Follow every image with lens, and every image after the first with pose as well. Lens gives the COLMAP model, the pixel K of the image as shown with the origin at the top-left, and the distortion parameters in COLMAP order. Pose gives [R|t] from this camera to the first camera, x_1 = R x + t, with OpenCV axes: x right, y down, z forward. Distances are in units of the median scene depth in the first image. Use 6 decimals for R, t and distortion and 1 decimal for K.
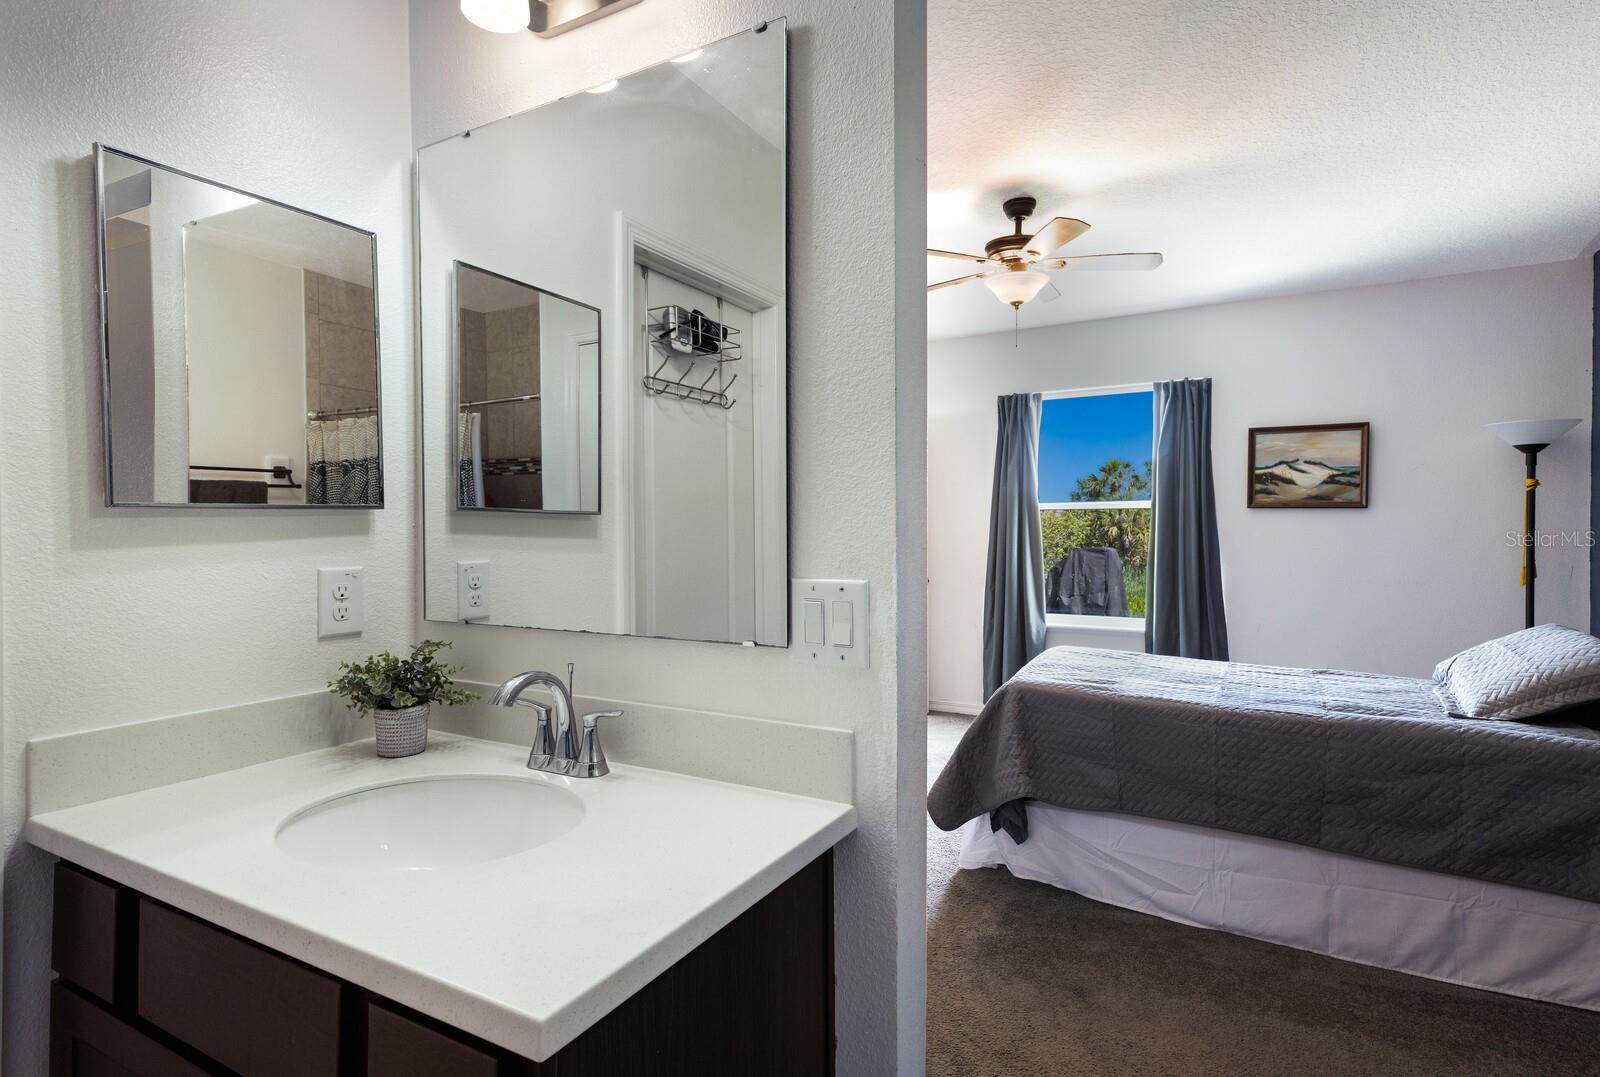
lens RADIAL K [[823.2, 0, 800.0], [0, 823.2, 538.5], [0, 0, 1]] dist [0.000821, 0.000291]
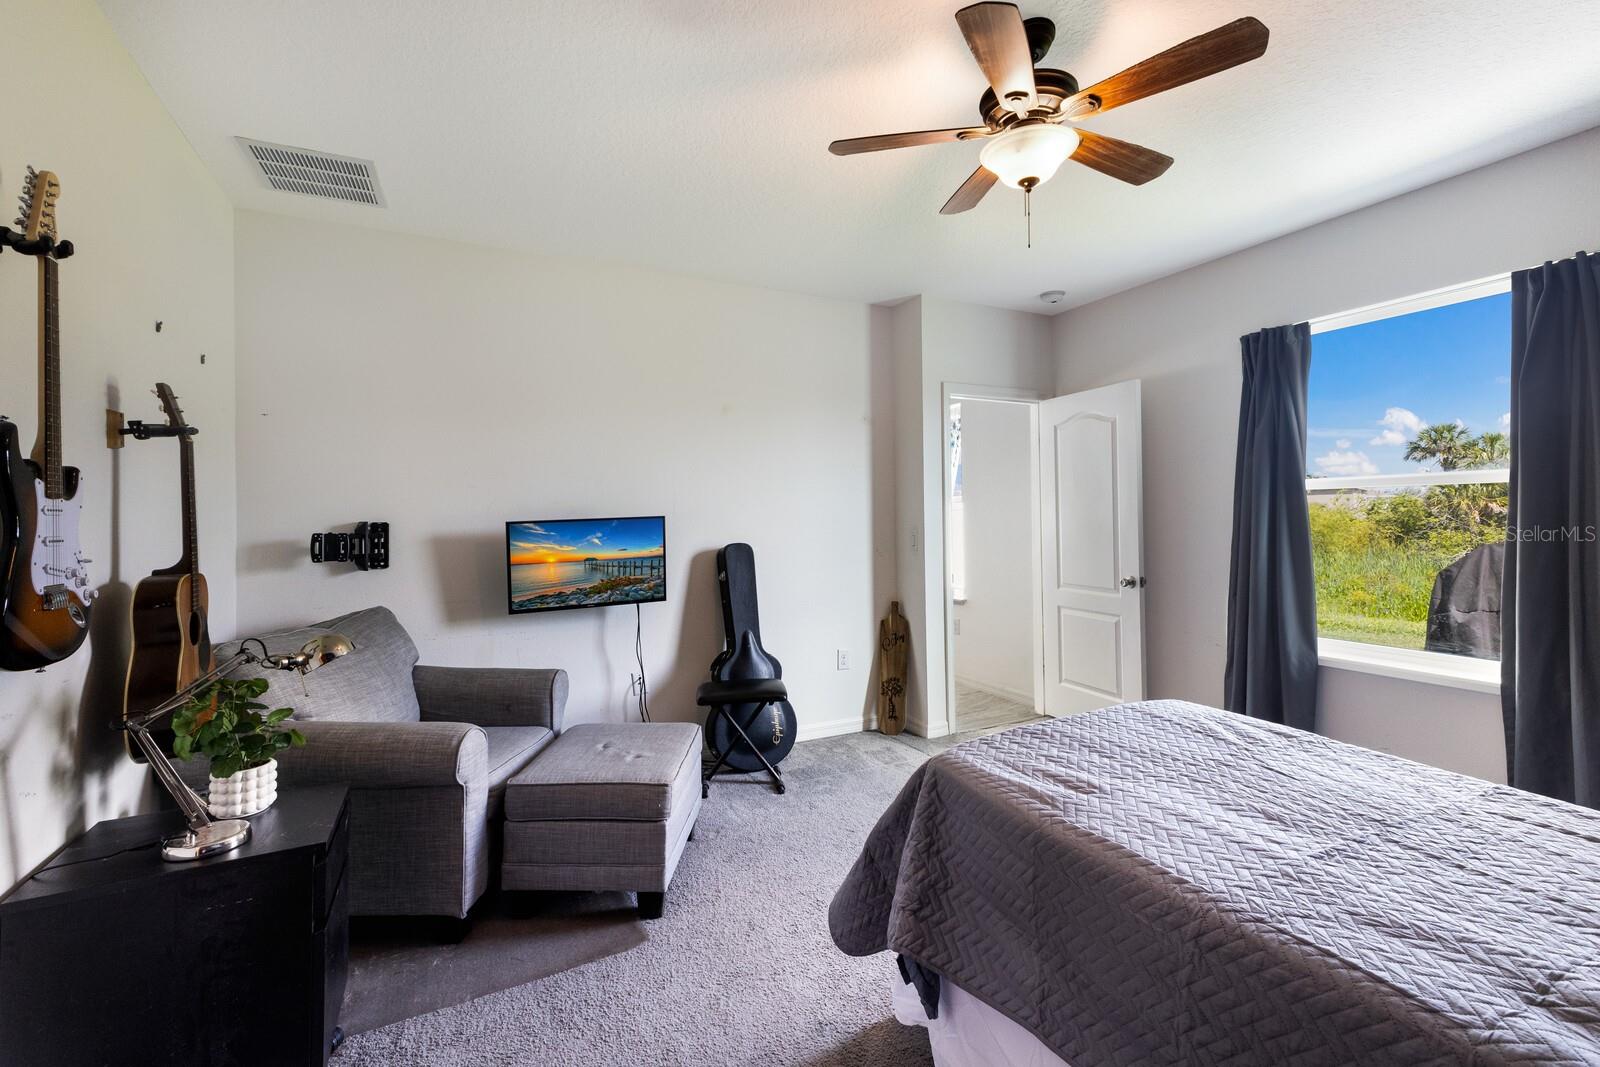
lens RADIAL K [[691.5, 0, 814.7], [0, 691.5, 514.4], [0, 0, 1]] dist [0.002393, 0.000287]
pose [[0.832719, -0.010882, -0.553589, 0.288225], [0.000700, 0.999827, -0.018601, -0.002334], [0.553696, 0.015102, 0.832582, 0.296606]]
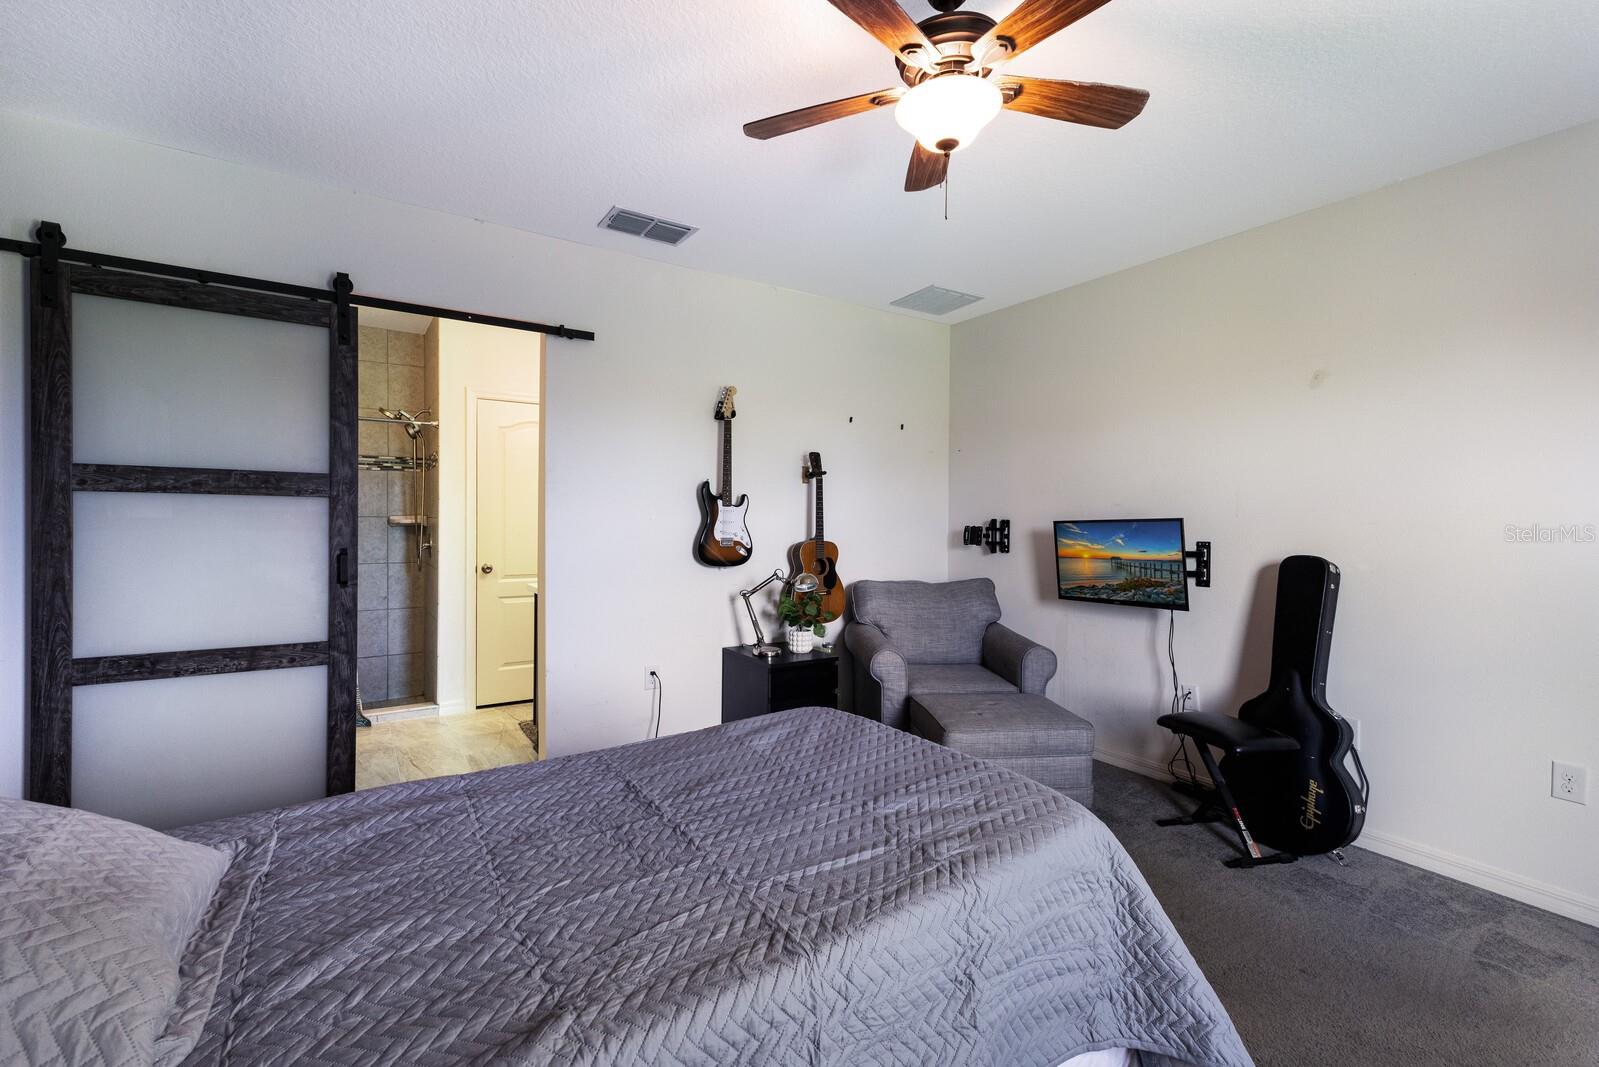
lens RADIAL K [[691.1, 0, 814.2], [0, 691.1, 514.4], [0, 0, 1]] dist [0.002393, 0.000287]
pose [[-0.477569, -0.011805, -0.878515, 0.502378], [-0.026071, 0.999660, 0.000739, -0.008404], [0.878207, 0.023257, -0.477715, 0.788004]]
